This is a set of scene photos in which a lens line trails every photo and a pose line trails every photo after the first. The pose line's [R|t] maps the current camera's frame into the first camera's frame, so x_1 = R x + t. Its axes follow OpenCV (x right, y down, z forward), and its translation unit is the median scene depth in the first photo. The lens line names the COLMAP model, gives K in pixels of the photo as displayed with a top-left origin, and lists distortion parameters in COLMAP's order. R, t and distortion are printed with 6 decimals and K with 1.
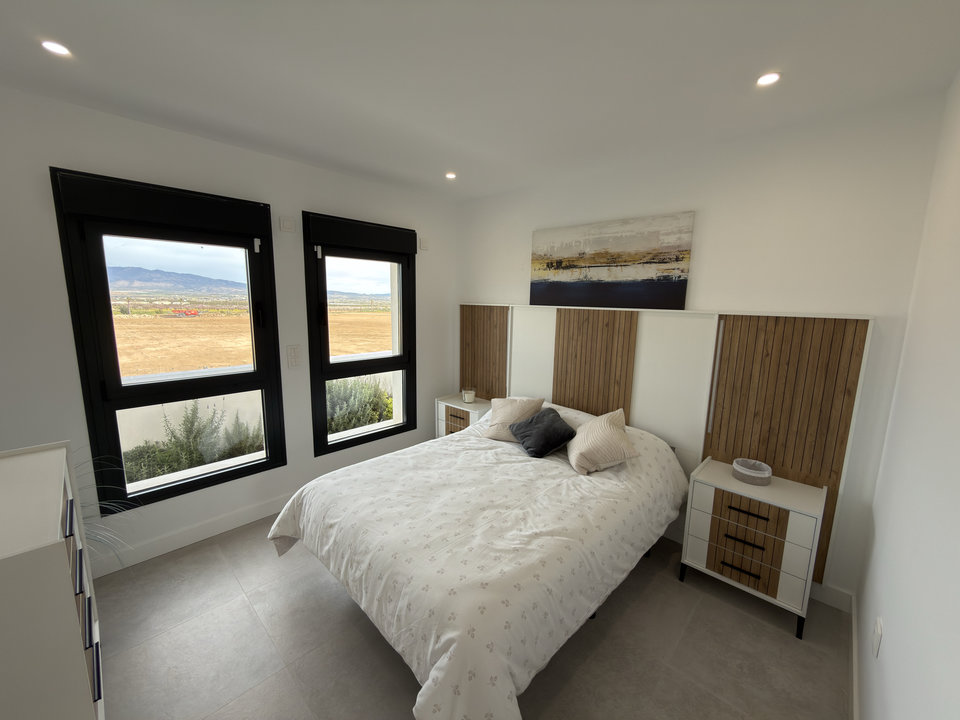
lens RADIAL K [[383.1, 0, 481.0], [0, 383.1, 354.4], [0, 0, 1]] dist [-0.000652, 0.000589]
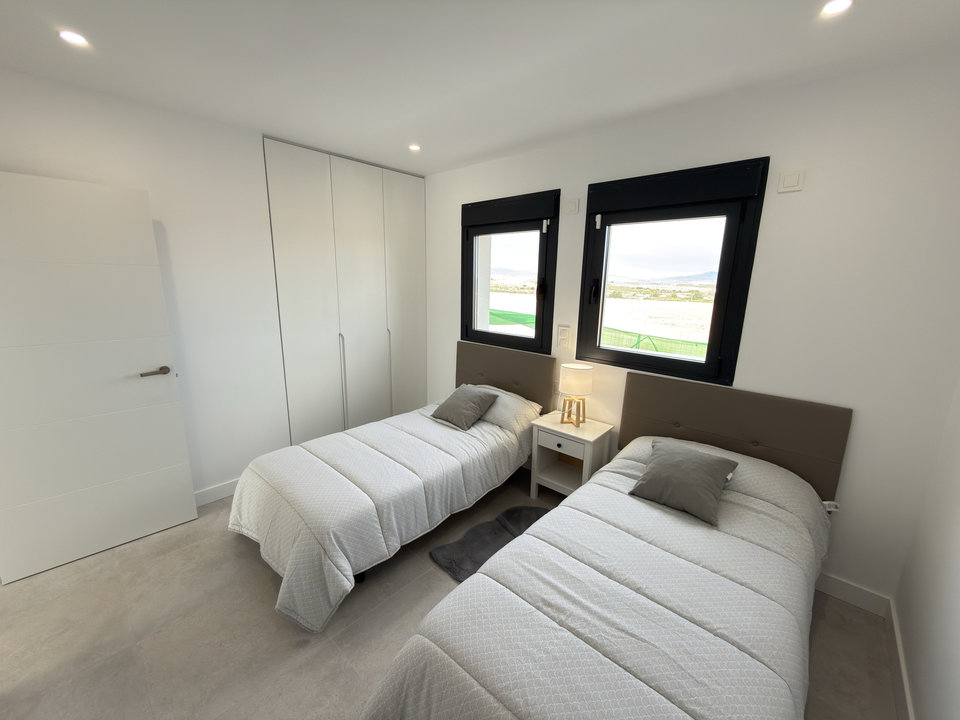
lens RADIAL K [[383.1, 0, 475.2], [0, 383.1, 357.8], [0, 0, 1]] dist [-0.000652, 0.000589]
pose [[0.014614, 0.185081, -0.982615, 0.519431], [-0.162958, 0.970022, 0.180286, -0.074507], [0.986525, 0.157490, 0.044336, 0.736163]]
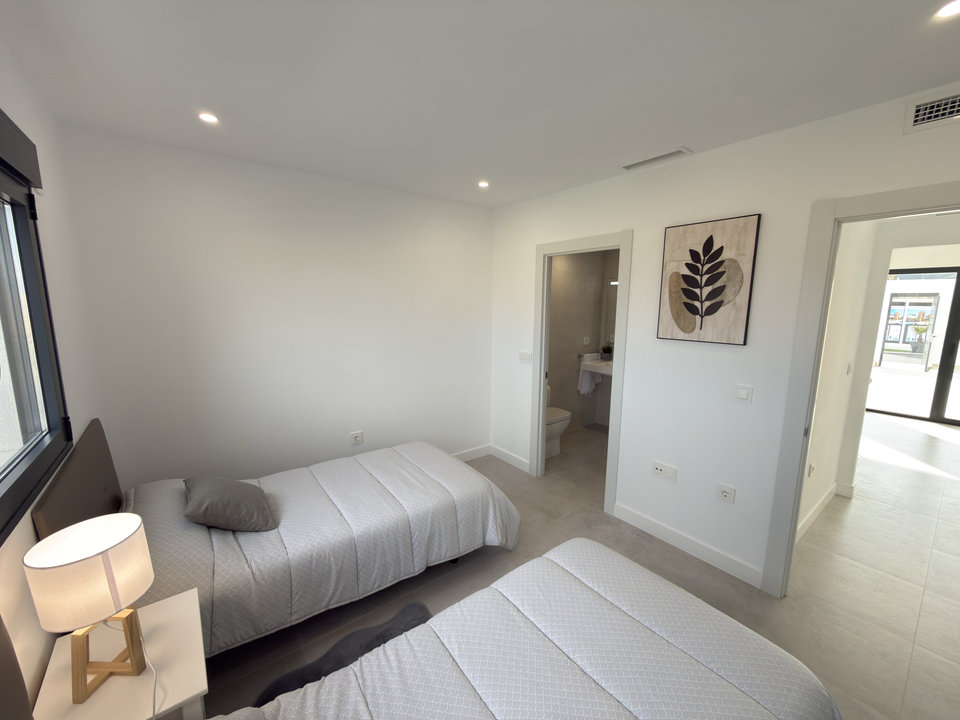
lens RADIAL K [[383.1, 0, 482.2], [0, 383.1, 361.9], [0, 0, 1]] dist [-0.000652, 0.000589]
pose [[0.143927, -0.172553, 0.974428, -0.662309], [0.126563, 0.979804, 0.154811, -0.094180], [-0.981462, 0.101045, 0.162859, 0.586738]]
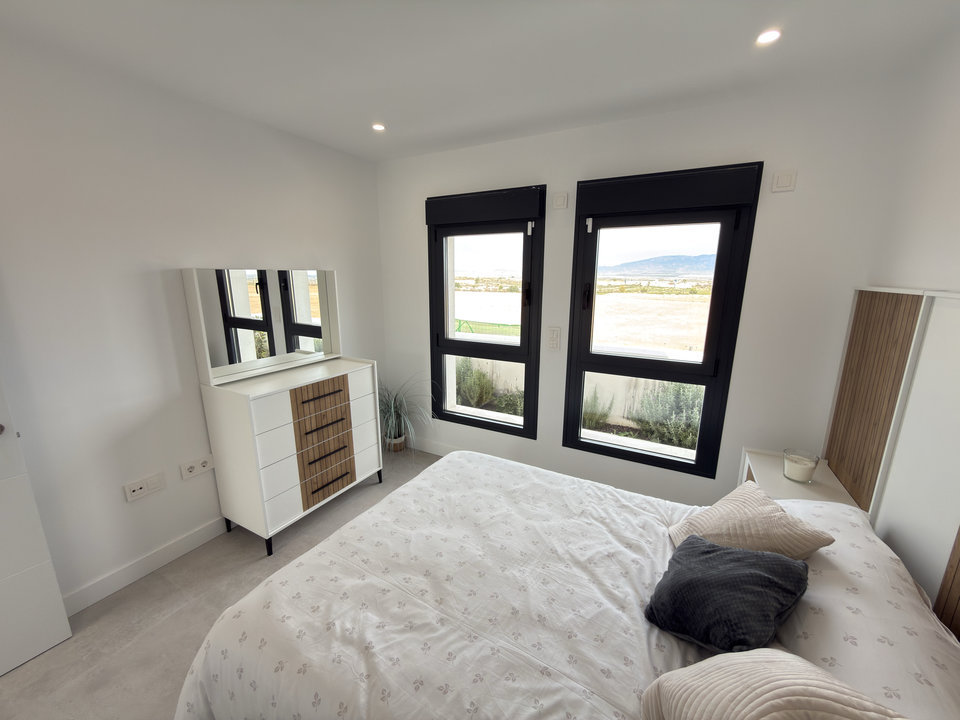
lens RADIAL K [[383.1, 0, 478.2], [0, 383.1, 355.8], [0, 0, 1]] dist [-0.000652, 0.000589]
pose [[0.263776, 0.183909, -0.946889, 0.401779], [-0.135925, 0.978947, 0.152270, -0.074155], [0.954959, 0.088541, 0.283221, 0.540505]]
